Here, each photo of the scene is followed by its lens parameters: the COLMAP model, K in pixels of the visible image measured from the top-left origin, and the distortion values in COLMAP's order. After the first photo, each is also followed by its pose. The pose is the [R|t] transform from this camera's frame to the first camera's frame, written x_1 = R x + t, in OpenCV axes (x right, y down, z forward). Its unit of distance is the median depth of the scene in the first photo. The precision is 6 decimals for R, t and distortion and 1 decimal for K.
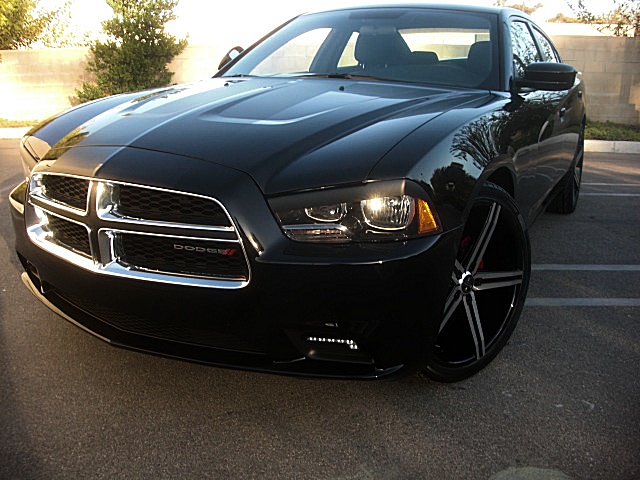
lens RADIAL K [[607.1, 0, 313.8], [0, 607.1, 254.1], [0, 0, 1]] dist [-0.147957, 0.090302]
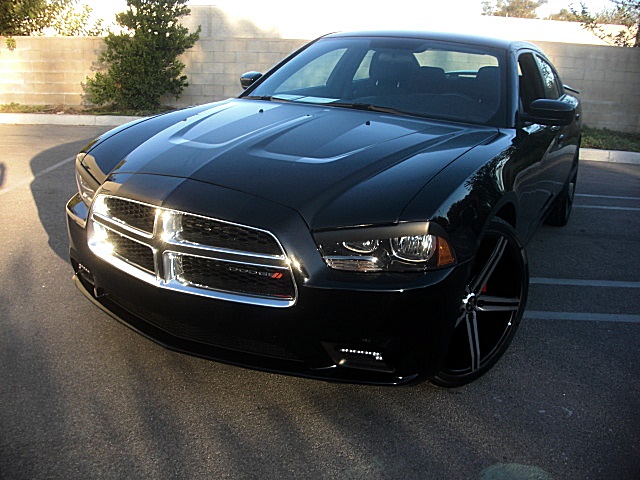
lens RADIAL K [[618.9, 0, 320.0], [0, 618.9, 240.0], [0, 0, 1]] dist [-0.212530, 0.193228]
pose [[0.999184, 0.035481, 0.019281, -0.062920], [-0.035411, 0.999365, -0.003959, -0.054458], [-0.019409, 0.003273, 0.999806, -0.157206]]
